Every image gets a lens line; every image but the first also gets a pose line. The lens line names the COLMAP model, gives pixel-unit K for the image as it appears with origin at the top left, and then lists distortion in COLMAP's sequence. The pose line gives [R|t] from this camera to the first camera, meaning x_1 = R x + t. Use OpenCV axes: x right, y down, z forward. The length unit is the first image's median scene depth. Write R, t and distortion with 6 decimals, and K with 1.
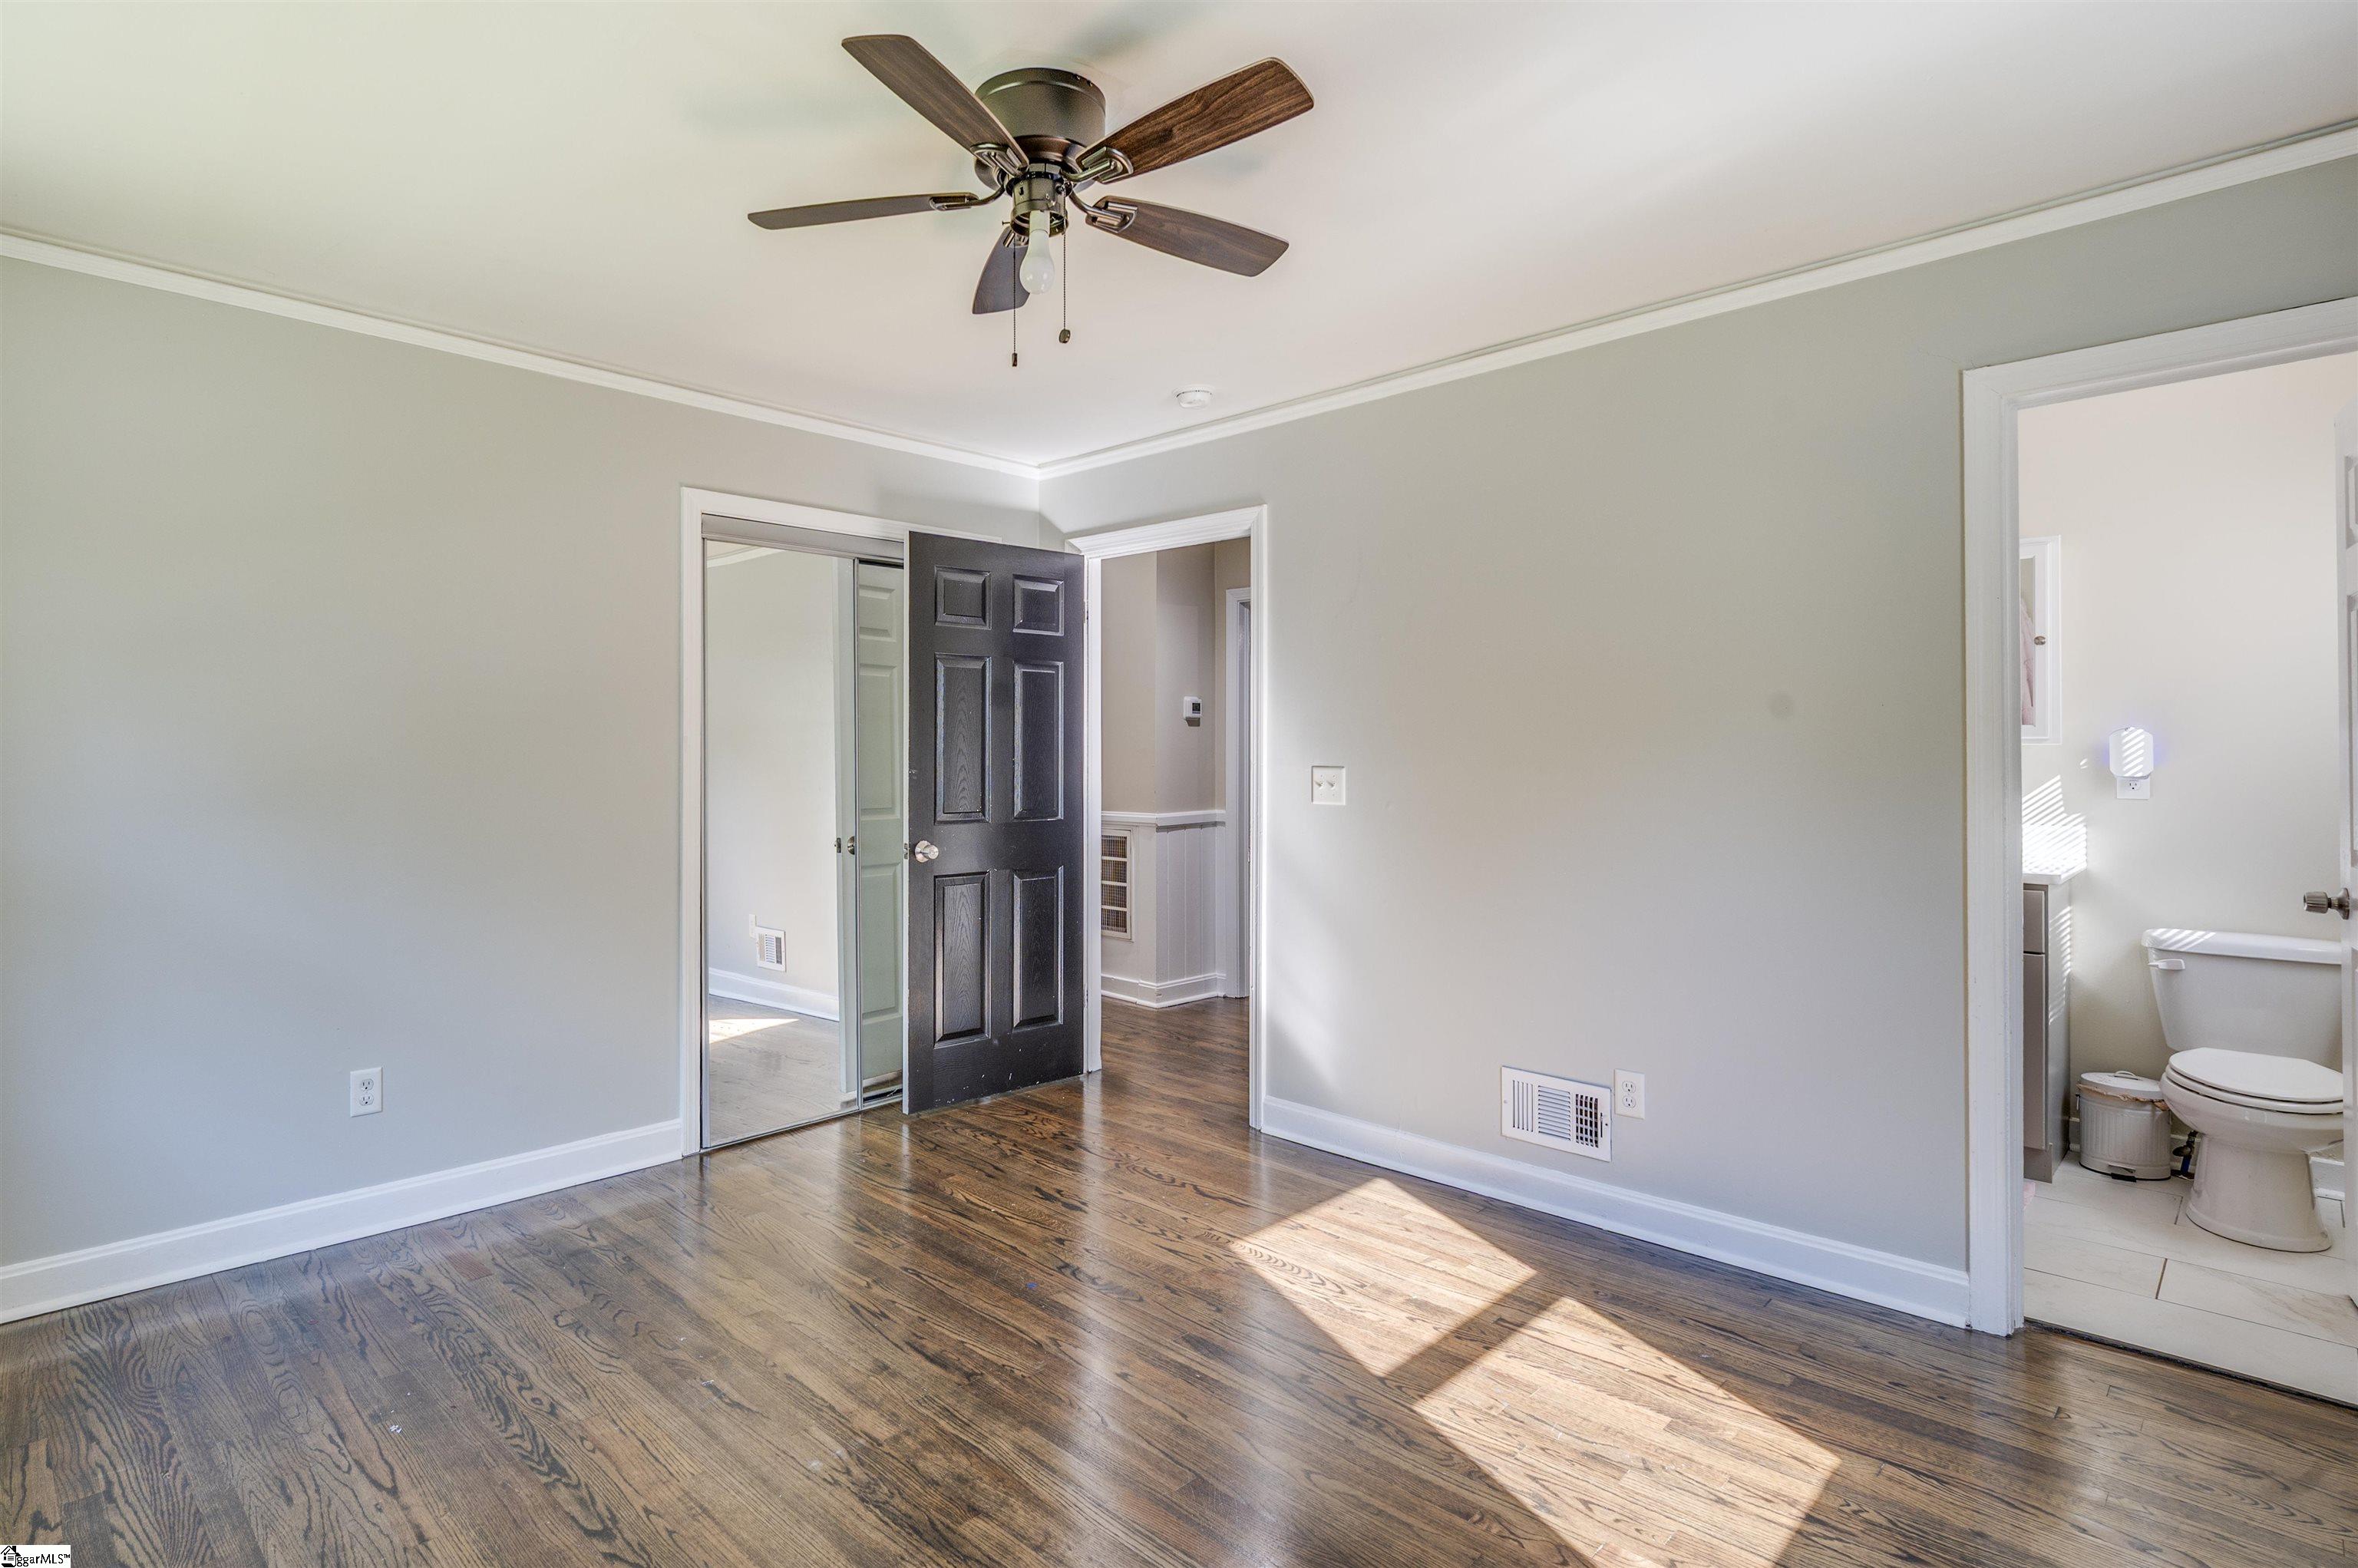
lens RADIAL K [[1059.4, 0, 1179.0], [0, 1059.4, 784.0], [0, 0, 1]] dist [-0.002286, -0.000551]
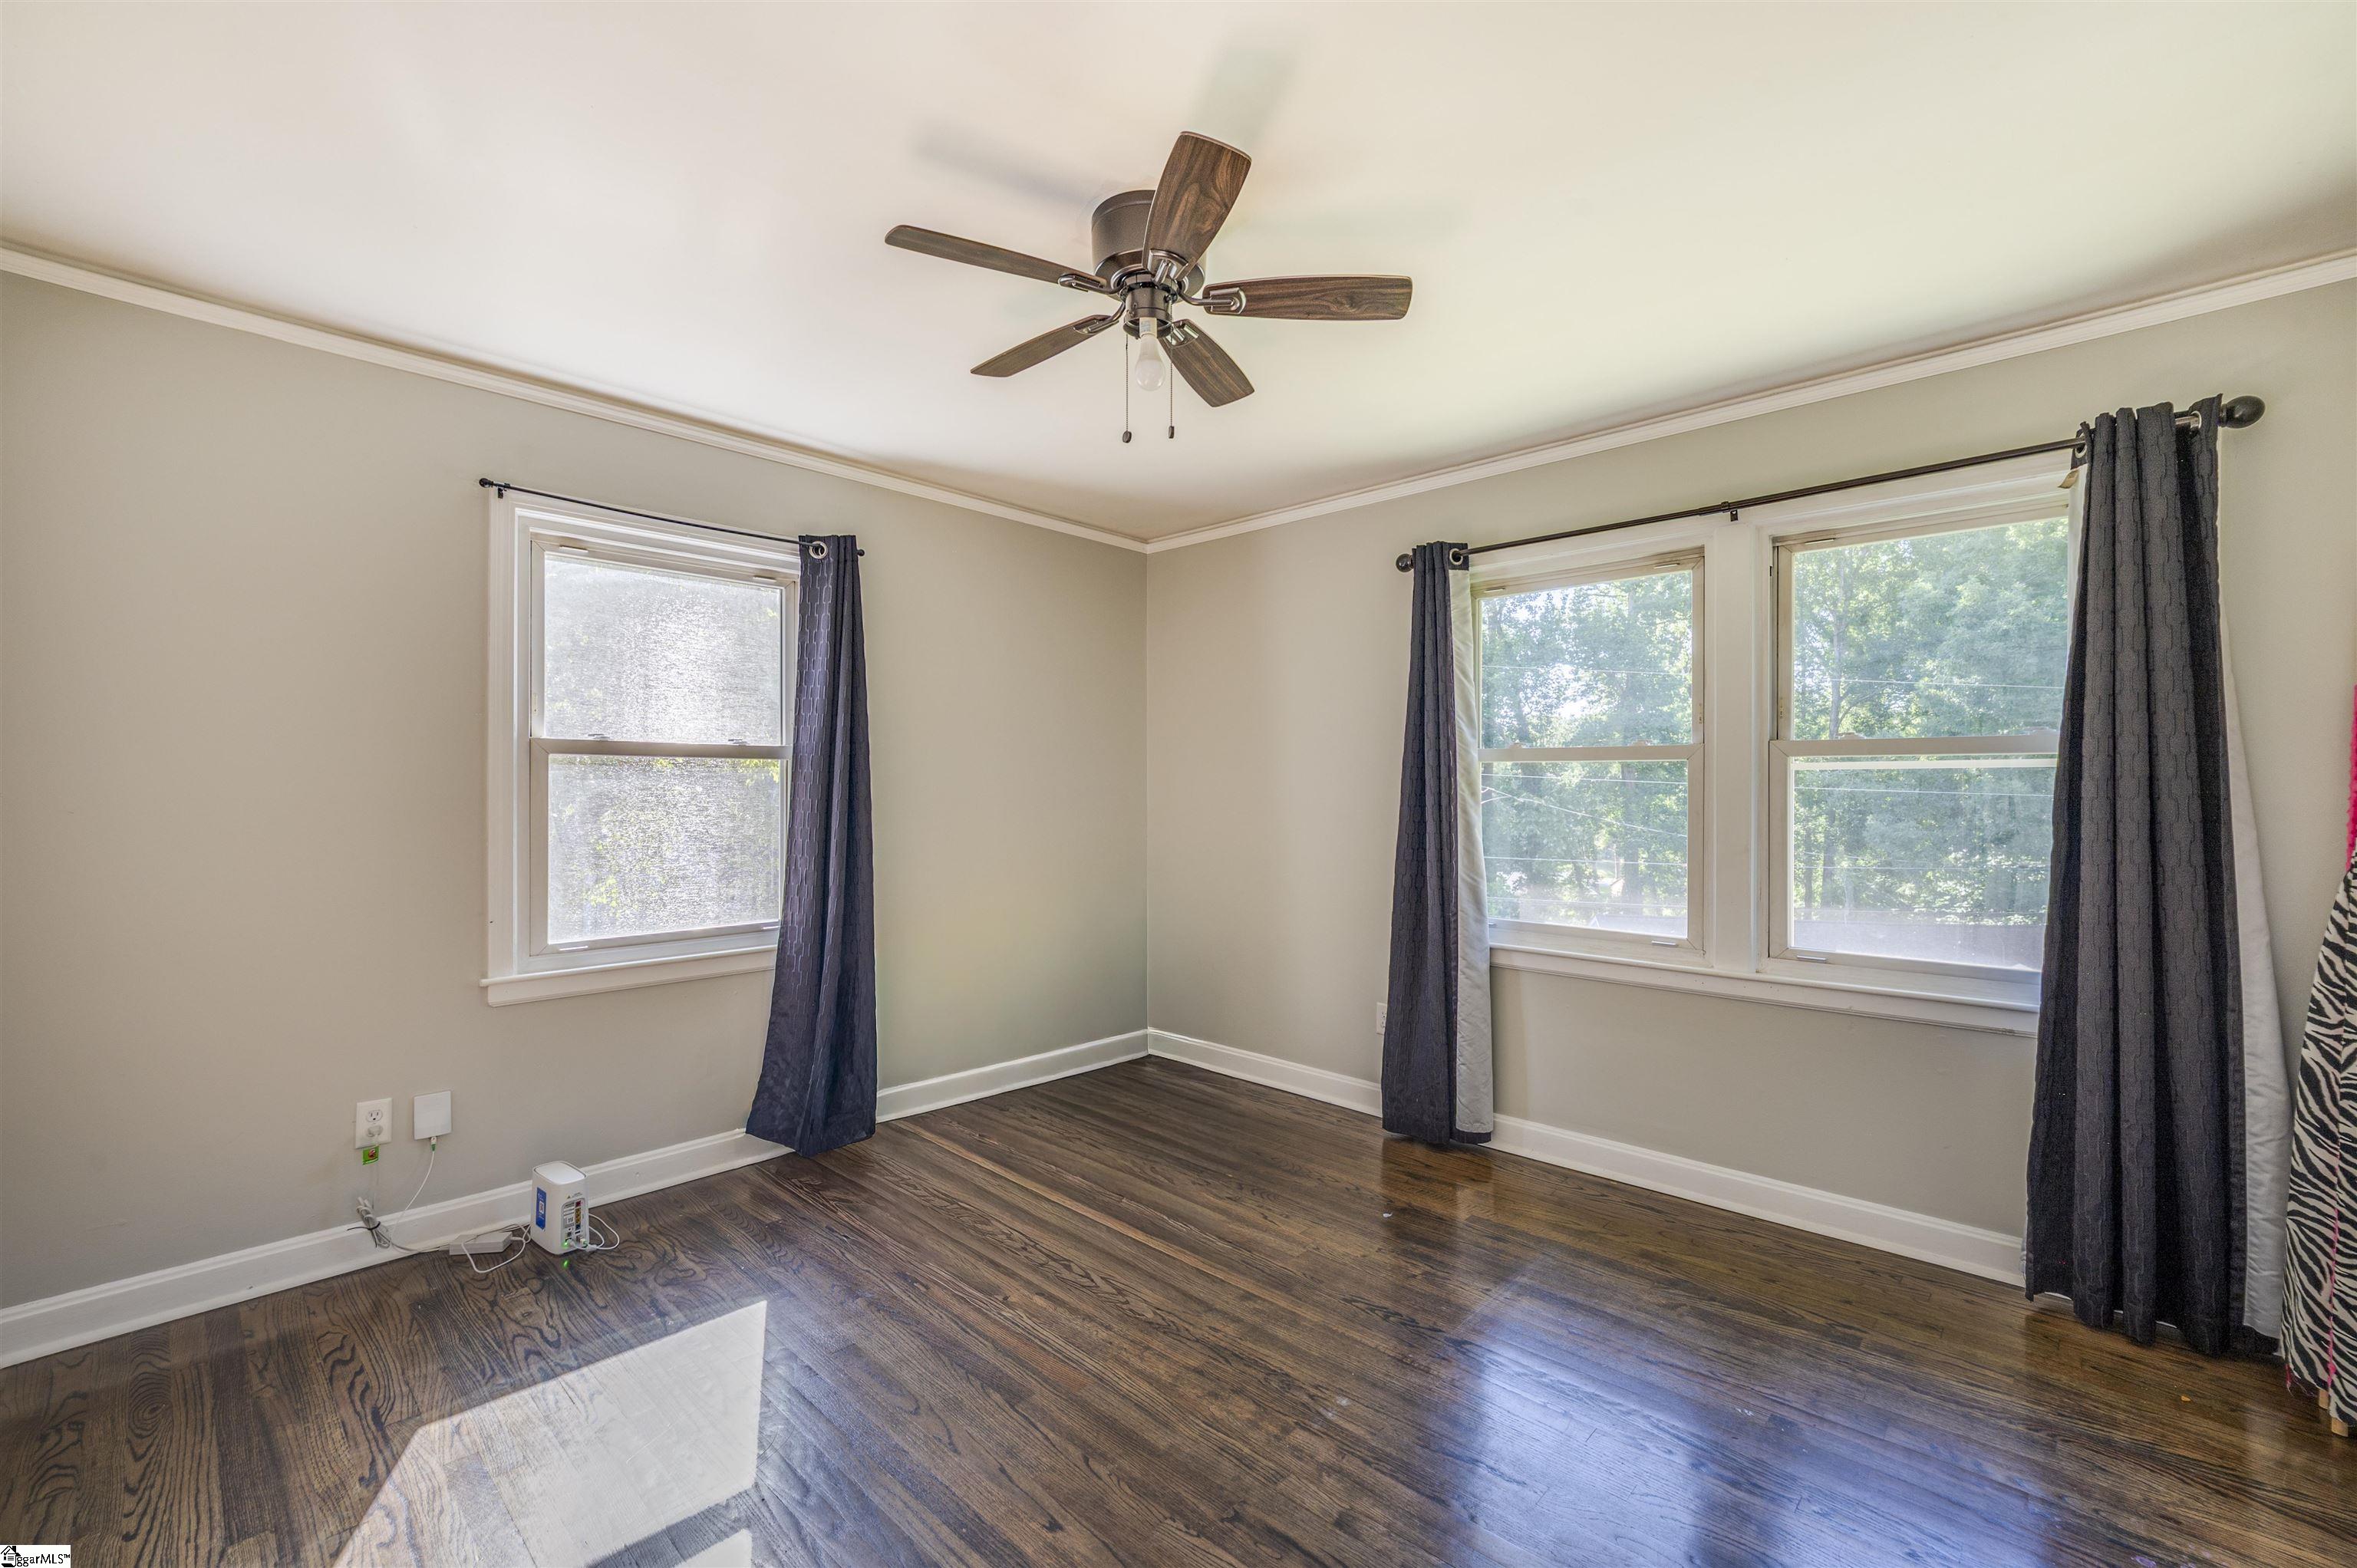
lens RADIAL K [[1058.9, 0, 1178.5], [0, 1058.9, 784.0], [0, 0, 1]] dist [-0.002286, -0.000551]
pose [[-0.996647, 0.000101, 0.081825, -0.255248], [0.000186, 0.999999, 0.001021, -0.030617], [-0.081825, 0.001033, -0.996646, 2.127553]]
